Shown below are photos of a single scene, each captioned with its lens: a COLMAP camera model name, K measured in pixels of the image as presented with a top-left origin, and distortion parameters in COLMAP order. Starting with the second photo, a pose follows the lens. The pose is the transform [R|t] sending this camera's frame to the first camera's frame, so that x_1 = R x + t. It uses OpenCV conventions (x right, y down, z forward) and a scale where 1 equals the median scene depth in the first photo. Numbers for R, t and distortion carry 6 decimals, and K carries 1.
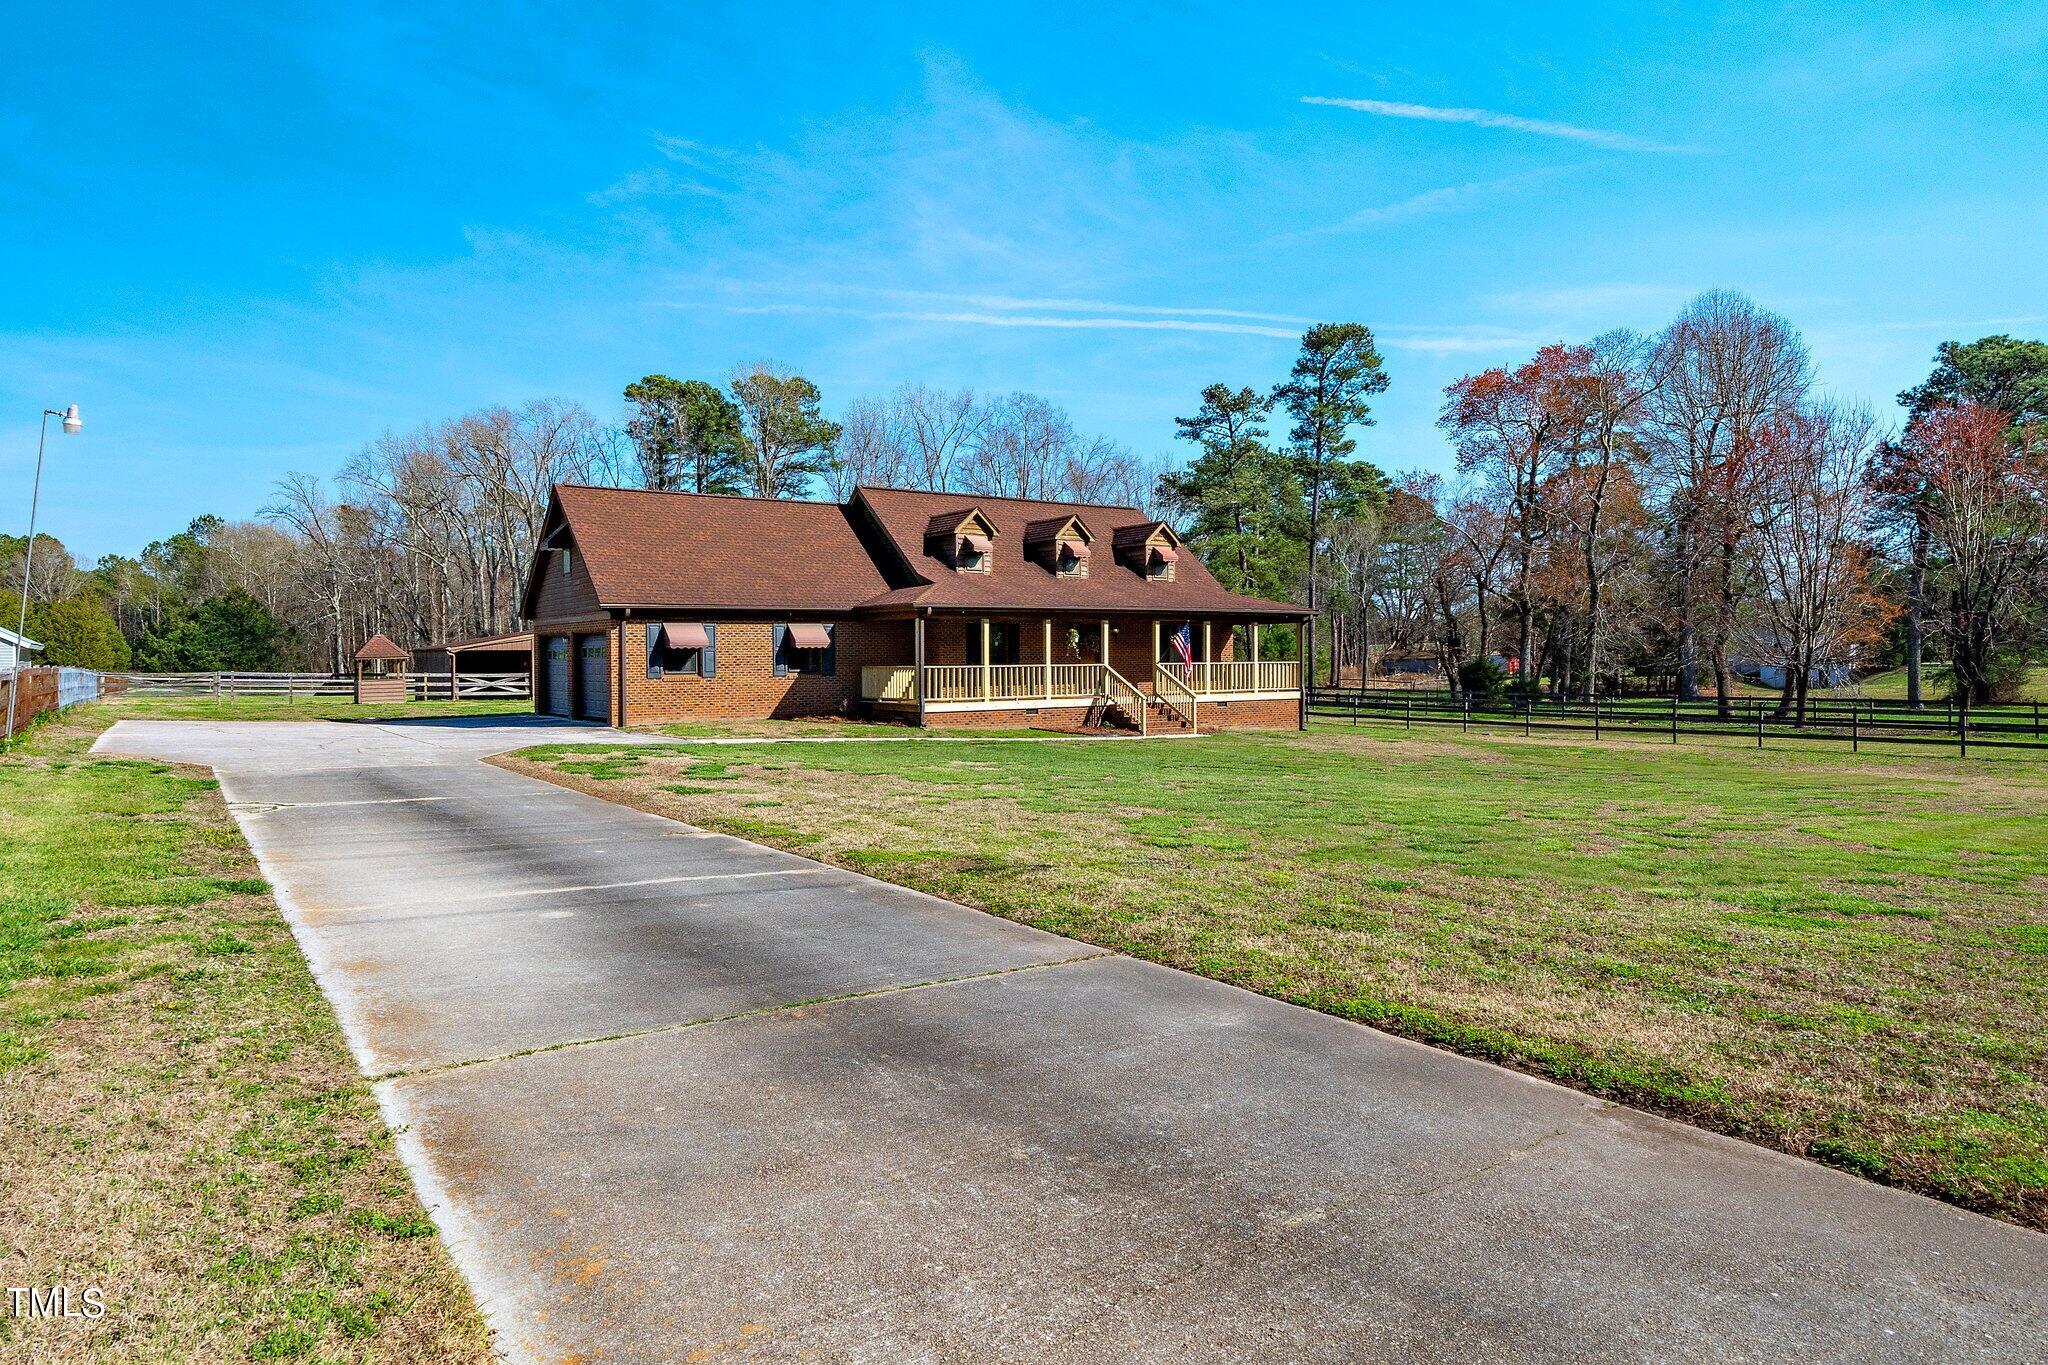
lens RADIAL K [[1240.1, 0, 950.5], [0, 1240.1, 680.4], [0, 0, 1]] dist [0.002181, 0.001014]
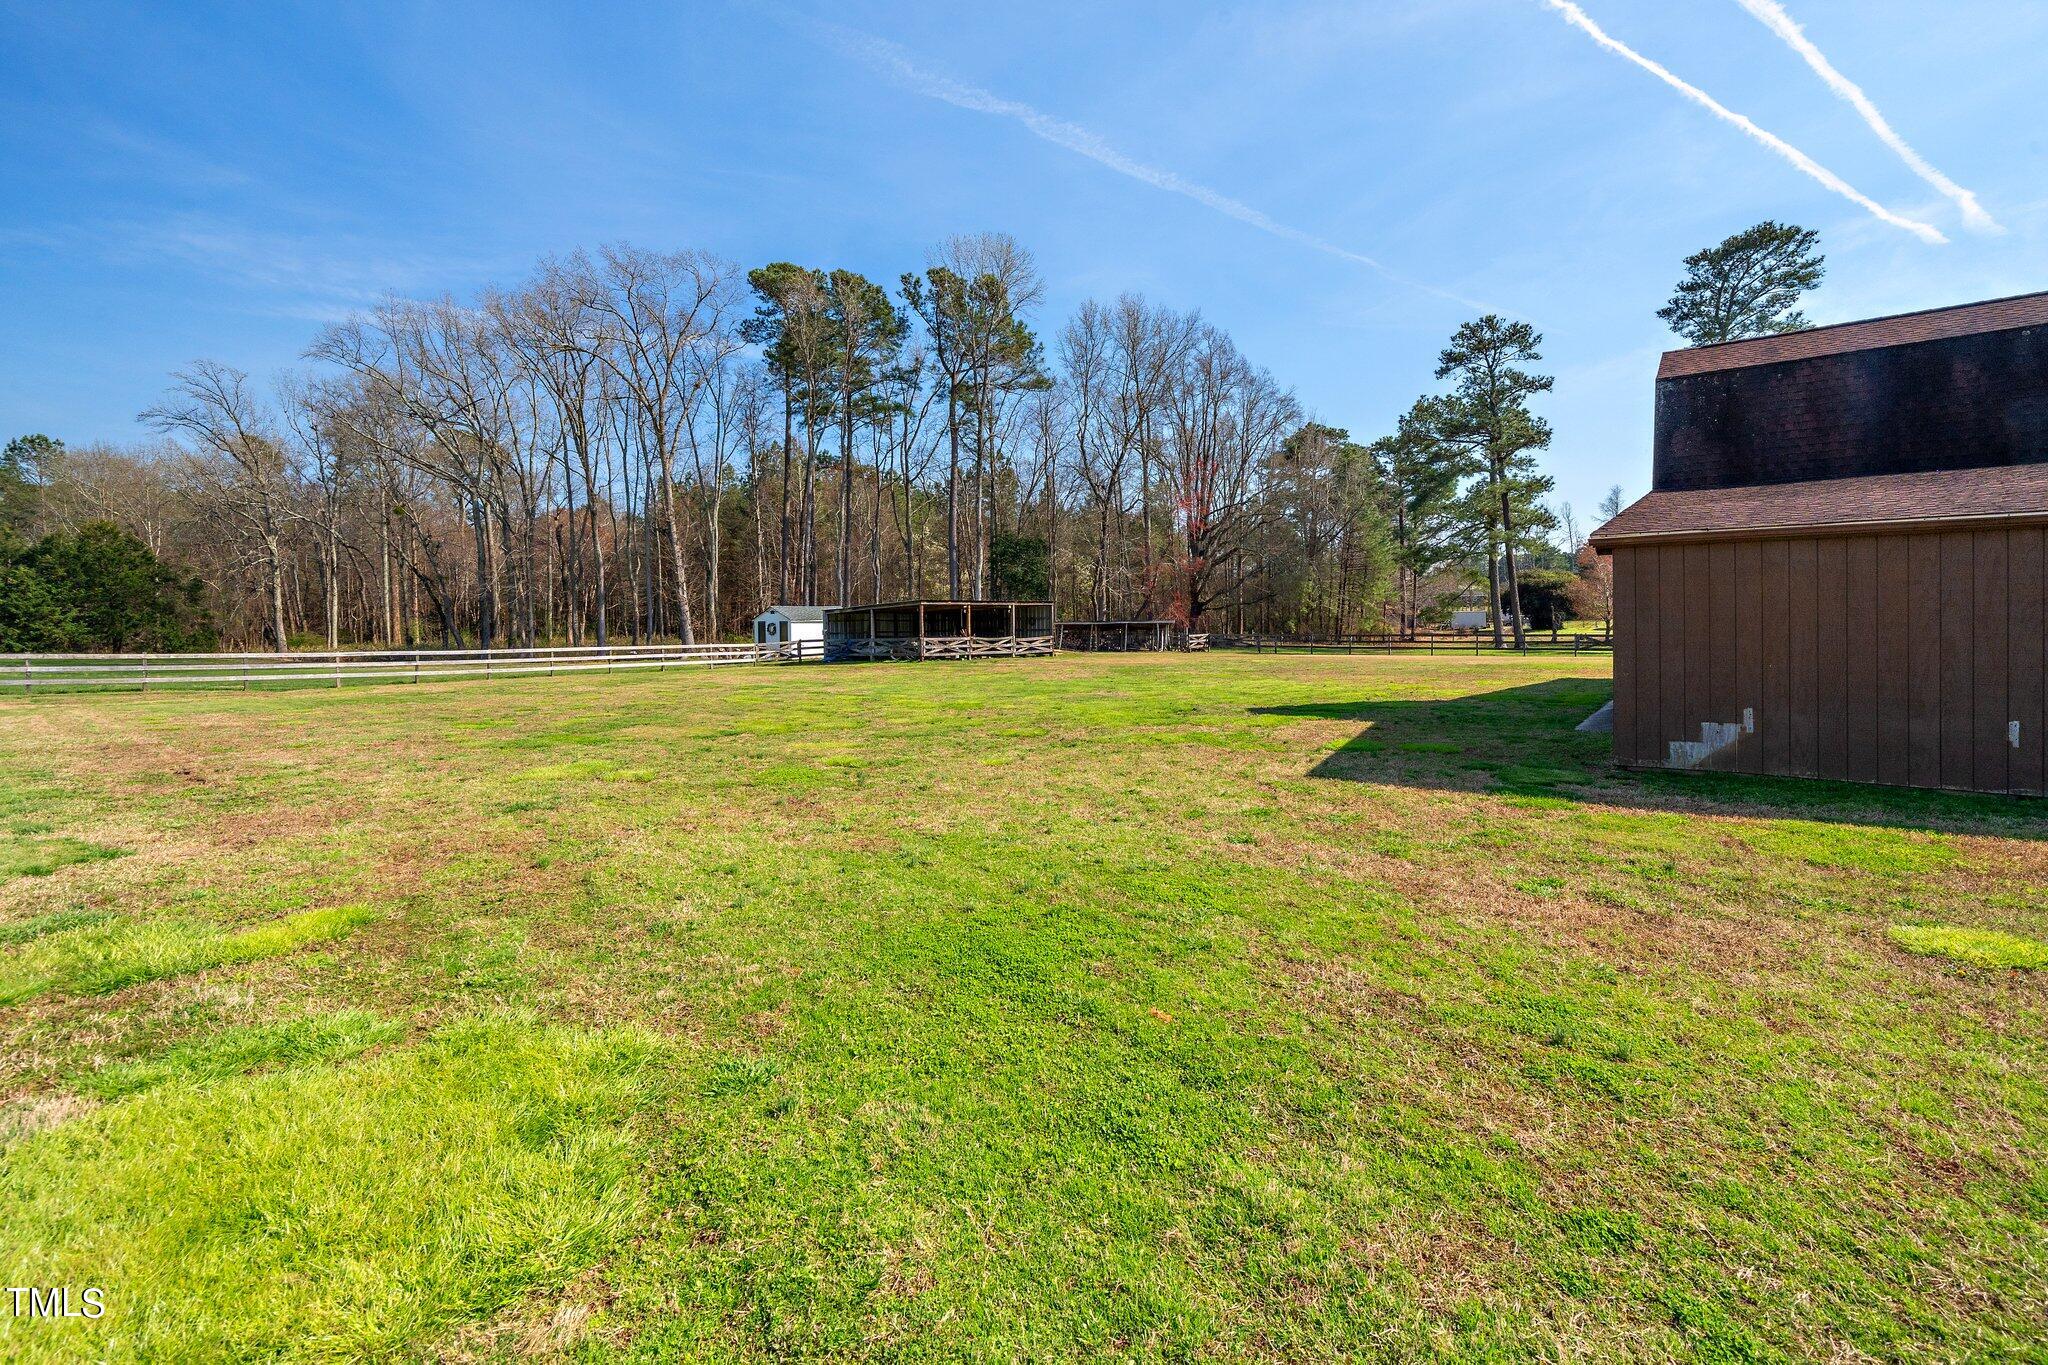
lens RADIAL K [[881.0, 0, 1030.3], [0, 881.0, 633.2], [0, 0, 1]] dist [-0.000267, -0.000259]
pose [[0.948225, -0.008248, 0.317492, -0.282943], [0.009301, 0.999955, -0.001803, -0.003580], [-0.317463, 0.004662, 0.948259, 0.428099]]
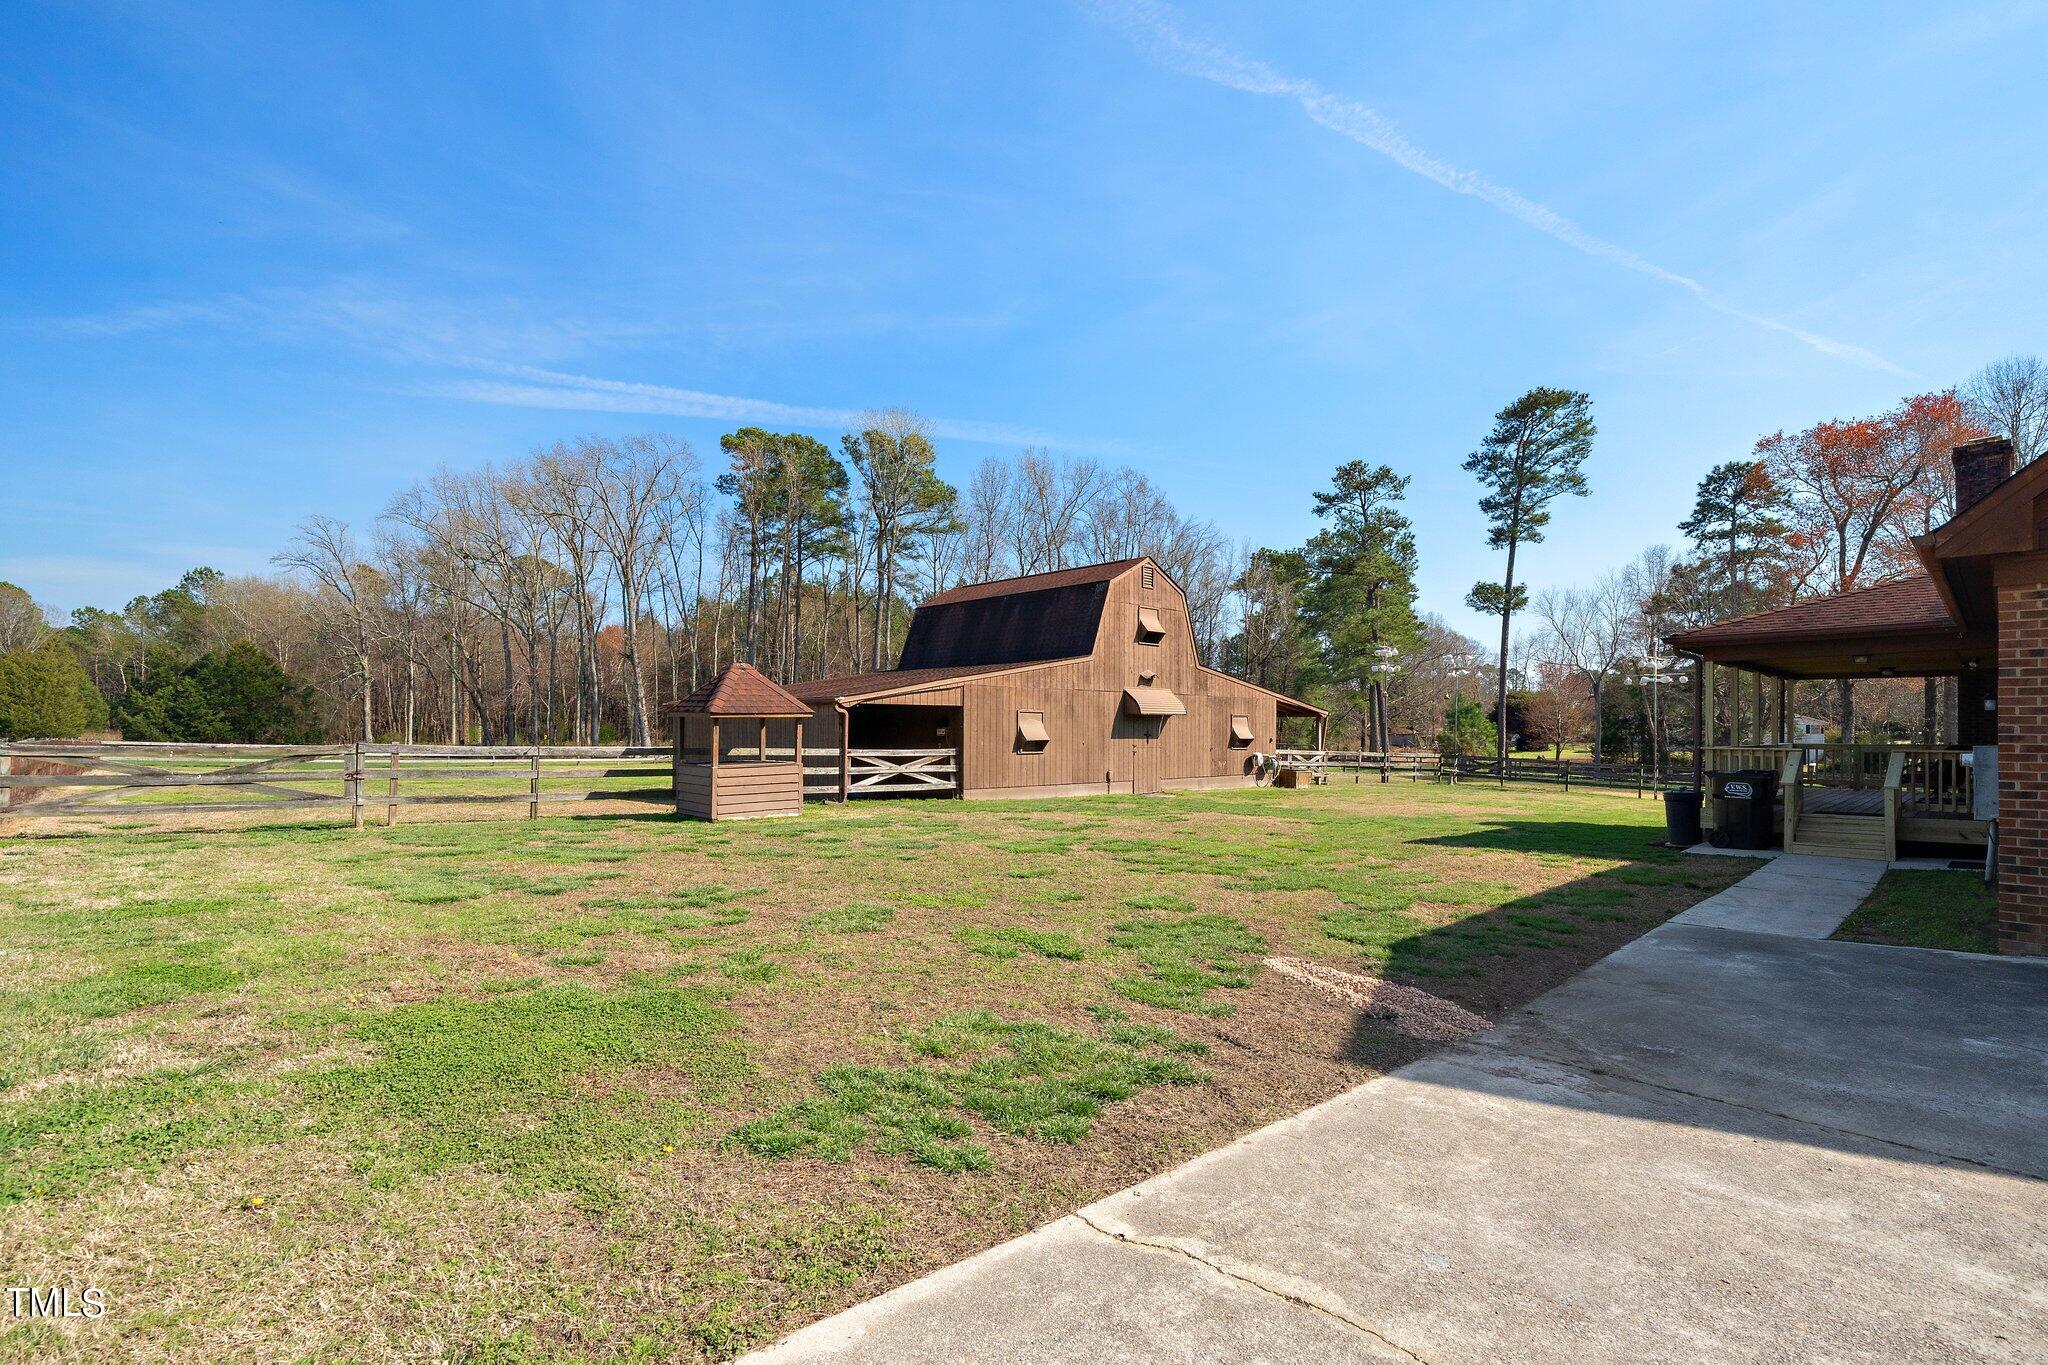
lens RADIAL K [[956.7, 0, 1023.5], [0, 956.7, 730.5], [0, 0, 1]] dist [0.000559, -0.000636]
pose [[0.983915, 0.012540, 0.178195, -0.168244], [-0.009632, 0.999806, -0.017171, -0.003027], [-0.178376, 0.015179, 0.983845, 0.255775]]
